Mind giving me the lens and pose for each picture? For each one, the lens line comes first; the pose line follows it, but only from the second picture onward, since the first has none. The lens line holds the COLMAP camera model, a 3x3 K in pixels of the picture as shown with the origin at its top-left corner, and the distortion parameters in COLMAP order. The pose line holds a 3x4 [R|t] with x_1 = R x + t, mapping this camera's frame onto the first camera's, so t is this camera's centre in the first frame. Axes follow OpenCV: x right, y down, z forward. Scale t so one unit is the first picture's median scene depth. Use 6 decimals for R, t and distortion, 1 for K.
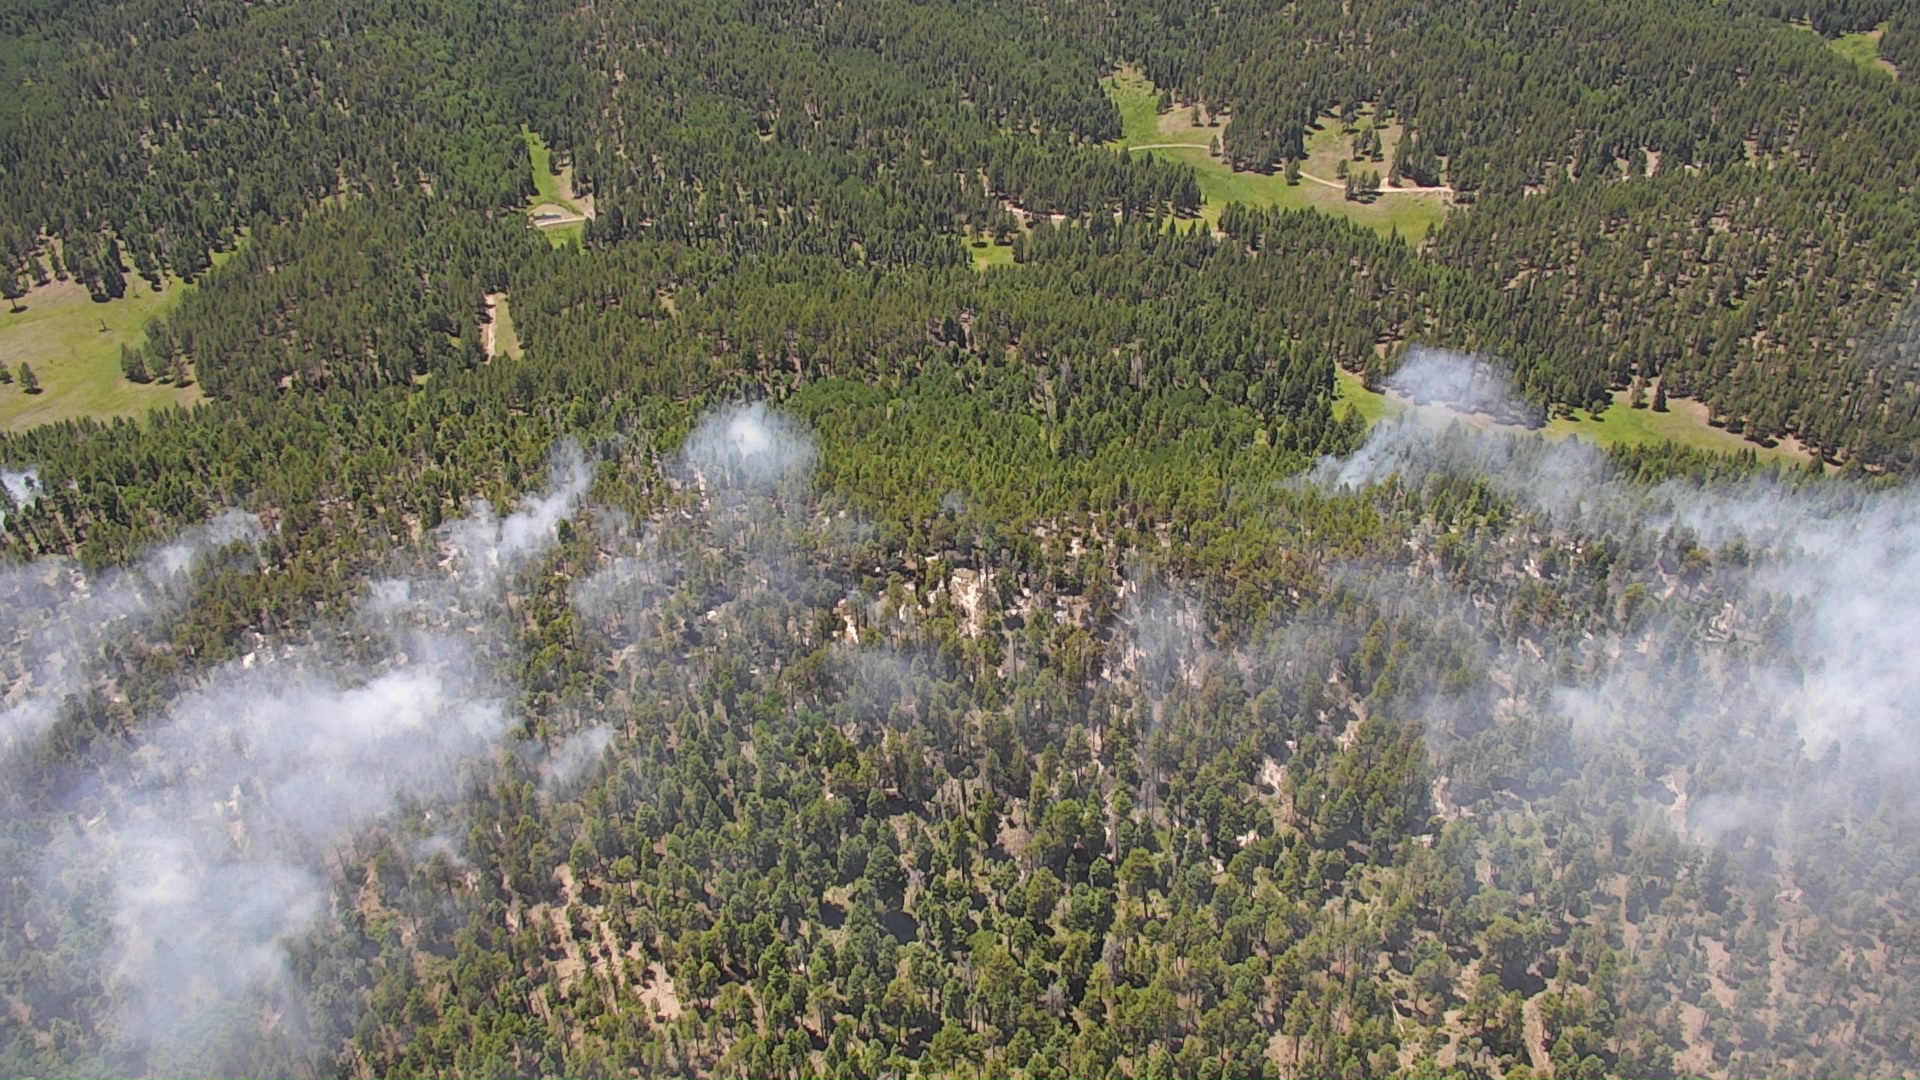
lens RADIAL K [[1558.6, 0, 960.0], [0, 1558.6, 540.0], [0, 0, 1]] dist [-0.046714, 0.064248]
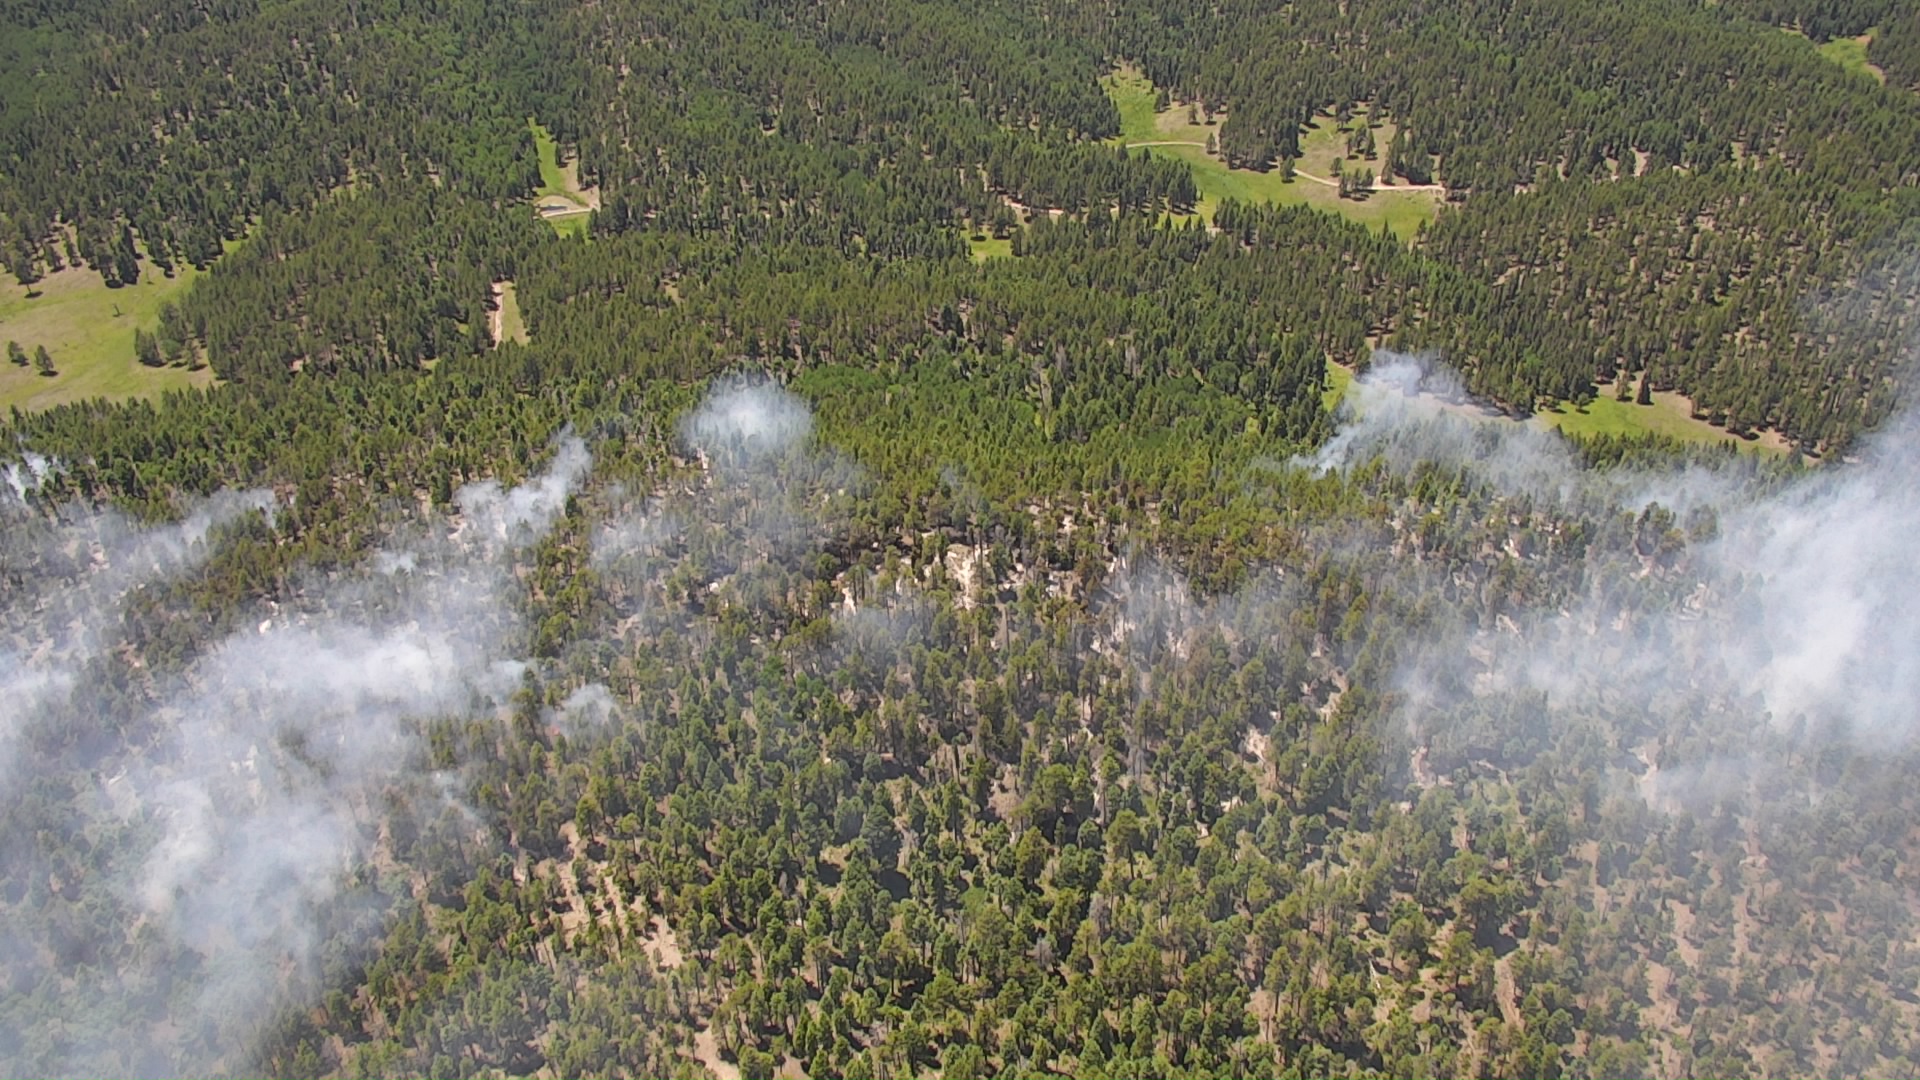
lens RADIAL K [[1557.5, 0, 960.0], [0, 1557.5, 540.0], [0, 0, 1]] dist [-0.046456, 0.063458]
pose [[0.999976, 0.006843, 0.000577, 0.002423], [-0.006842, 0.999975, -0.001913, 0.016804], [-0.000591, 0.001909, 0.999998, -0.027799]]
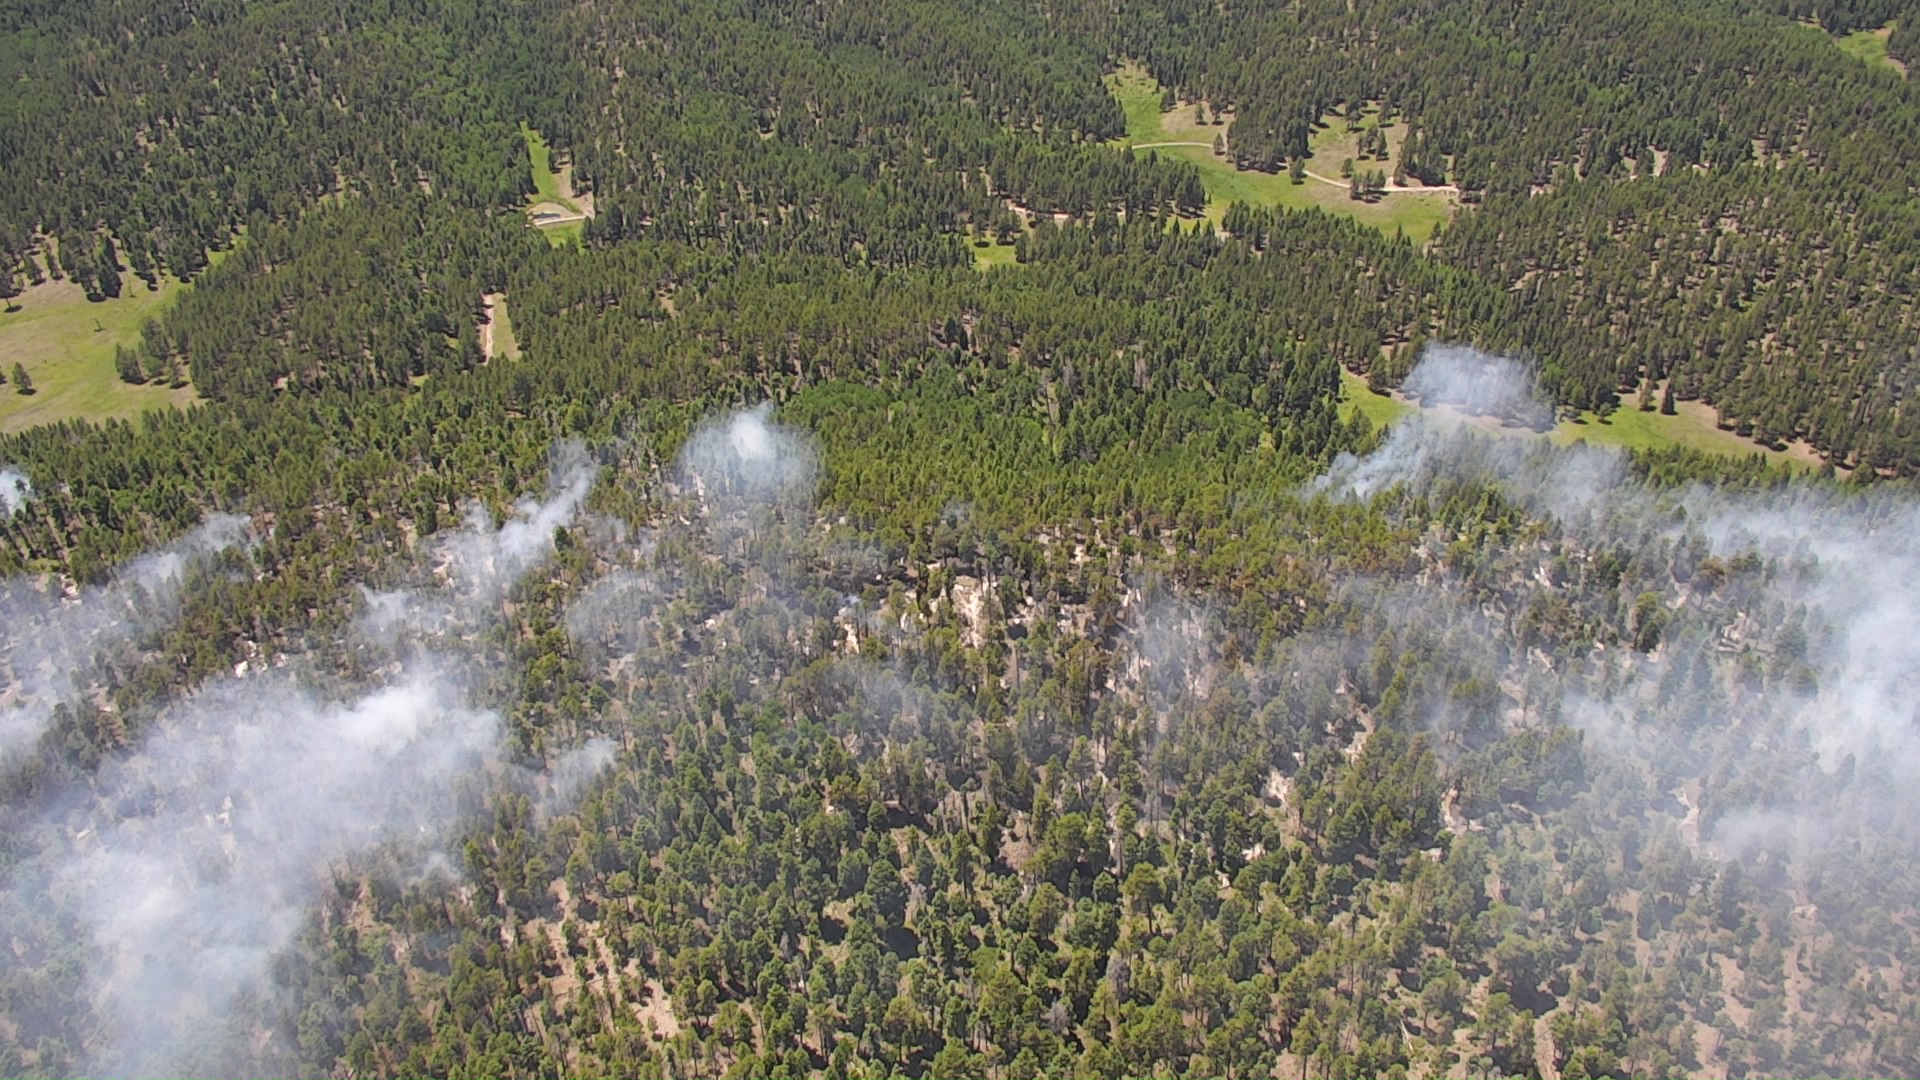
lens RADIAL K [[1557.5, 0, 960.0], [0, 1557.5, 540.0], [0, 0, 1]] dist [-0.046456, 0.063458]
pose [[0.999999, 0.001414, -0.000552, -0.000827], [-0.001412, 0.999994, 0.003226, -0.007609], [0.000556, -0.003226, 0.999995, 0.013440]]
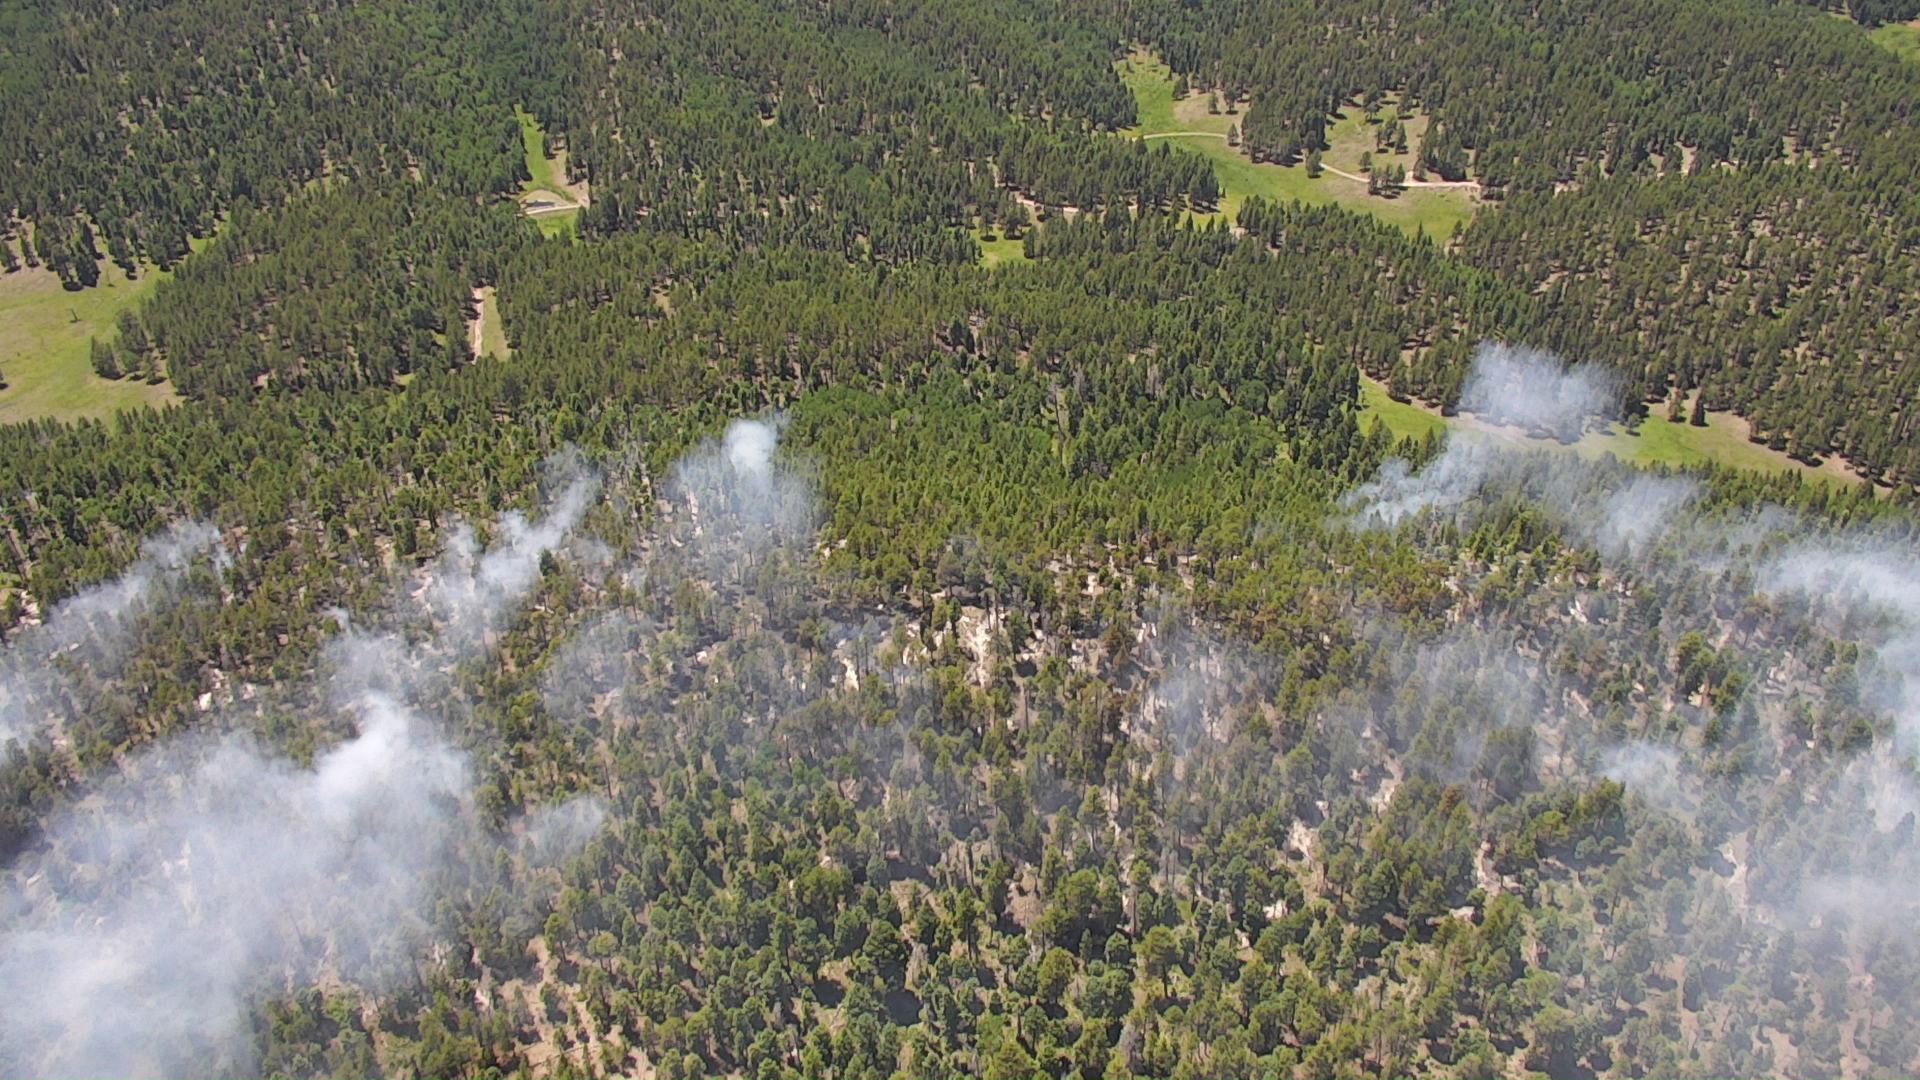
lens RADIAL K [[1556.4, 0, 960.0], [0, 1556.4, 540.0], [0, 0, 1]] dist [-0.046660, 0.062916]
pose [[0.999936, 0.011267, -0.000324, -0.004976], [-0.011258, 0.999751, 0.019251, -0.038360], [0.000540, -0.019246, 0.999815, 0.064205]]
